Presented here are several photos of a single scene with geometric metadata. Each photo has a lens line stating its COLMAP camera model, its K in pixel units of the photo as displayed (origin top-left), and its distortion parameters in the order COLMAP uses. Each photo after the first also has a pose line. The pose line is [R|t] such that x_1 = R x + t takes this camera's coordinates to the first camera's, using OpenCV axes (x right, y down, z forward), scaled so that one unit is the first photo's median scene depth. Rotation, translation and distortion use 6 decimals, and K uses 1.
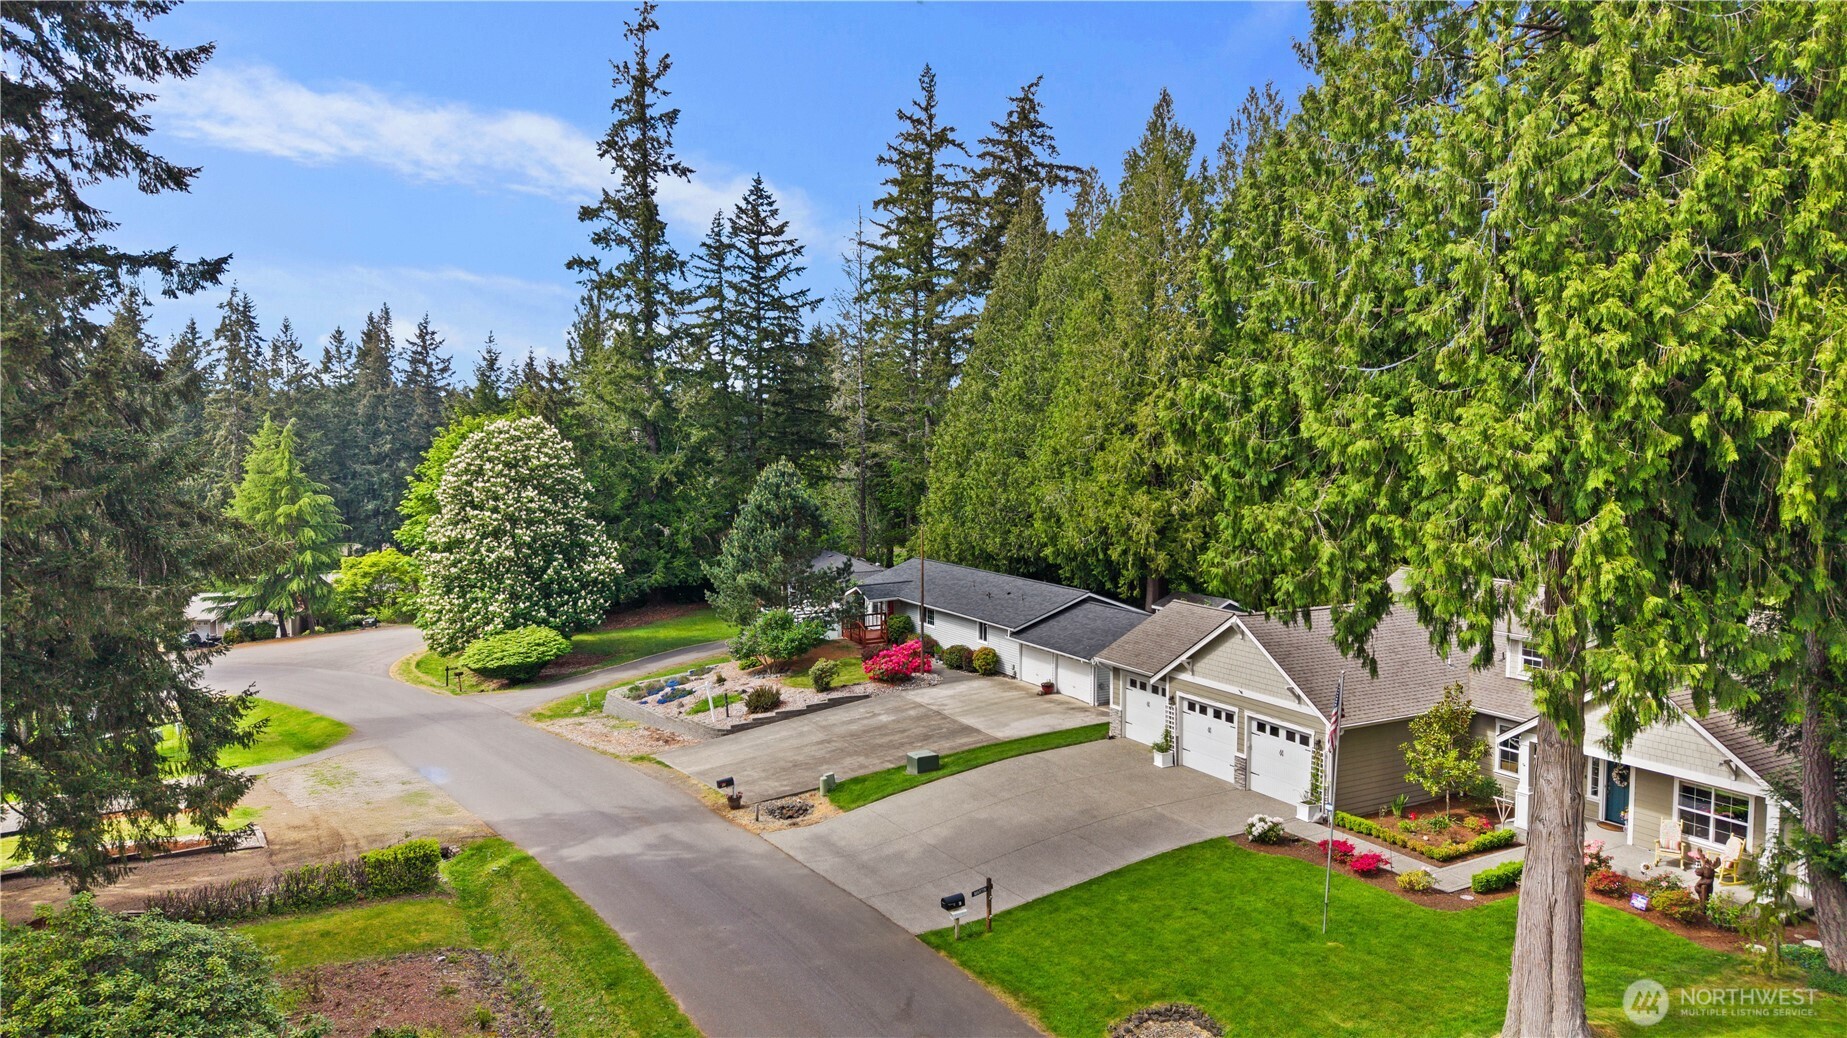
lens RADIAL K [[1245.1, 0, 916.7], [0, 1245.1, 516.4], [0, 0, 1]] dist [0.064676, -0.000810]
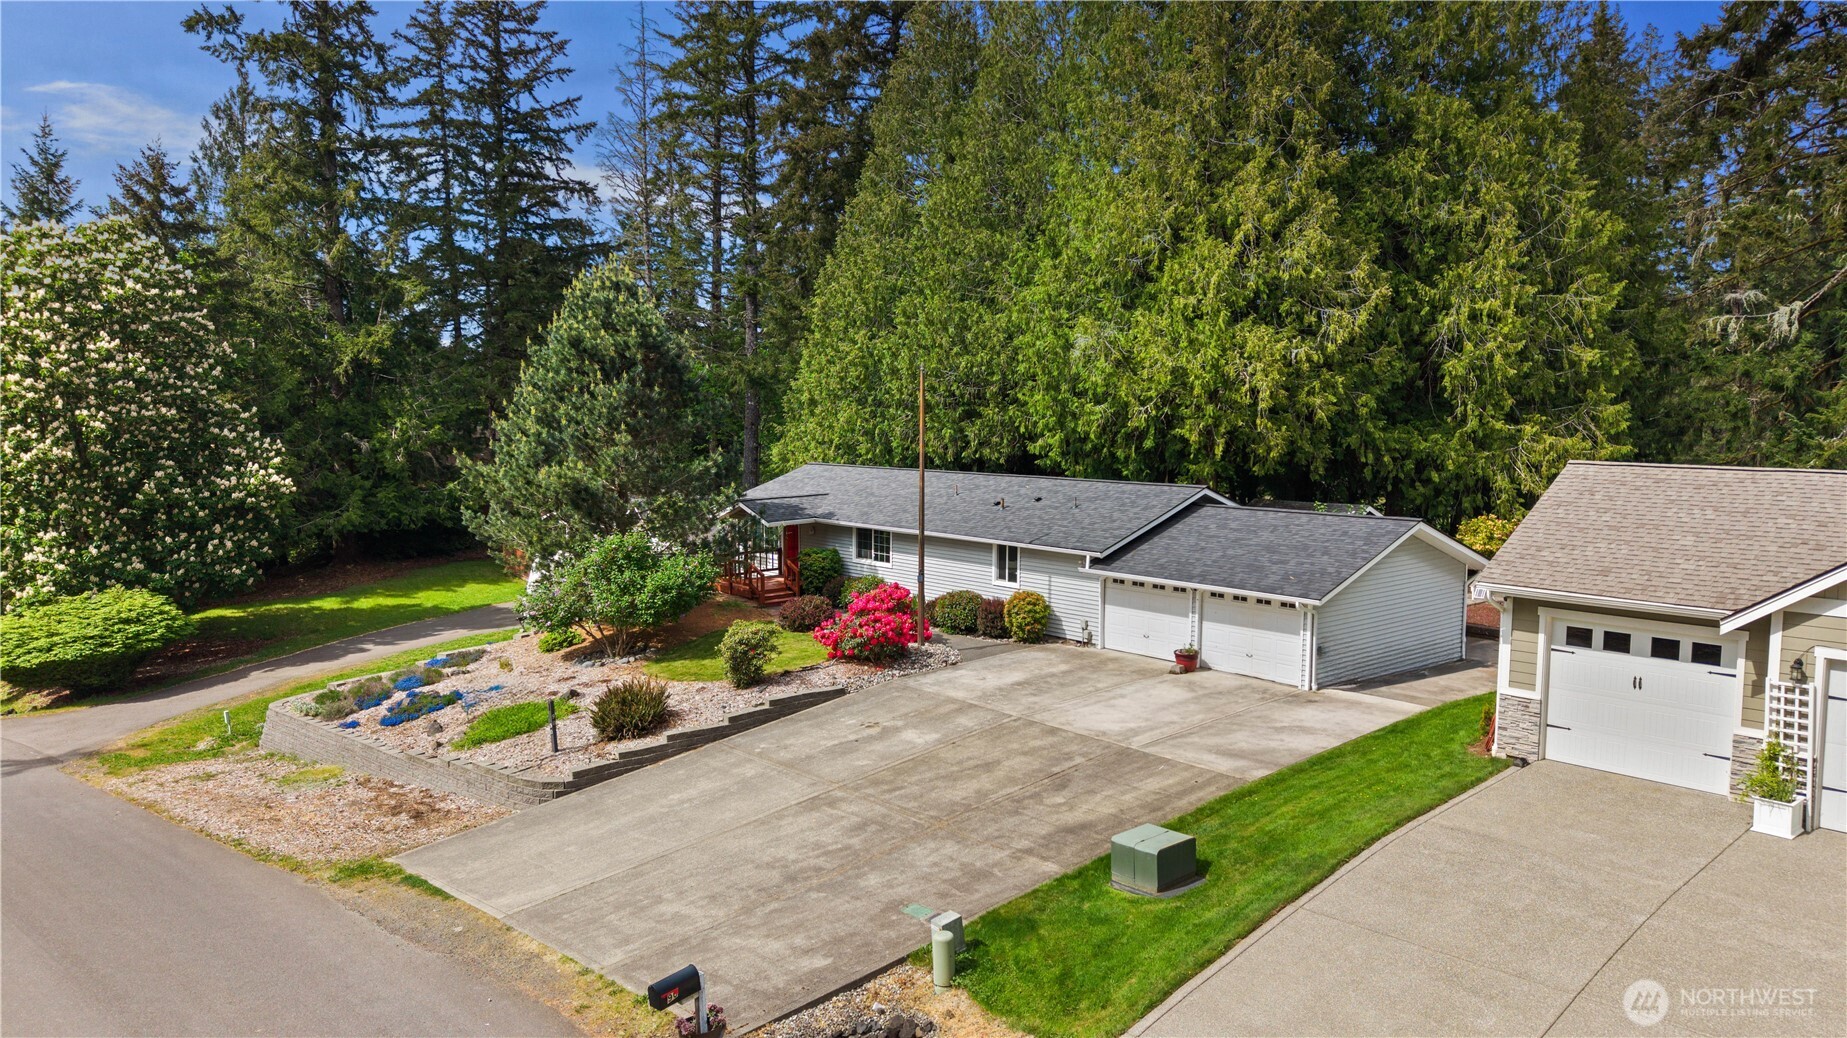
lens RADIAL K [[1227.5, 0, 926.9], [0, 1227.5, 527.5], [0, 0, 1]] dist [0.002530, -0.003860]
pose [[0.968612, -0.014924, 0.248131, -0.107168], [0.008921, 0.999640, 0.025298, 0.056091], [-0.248419, -0.022290, 0.968396, 0.437193]]
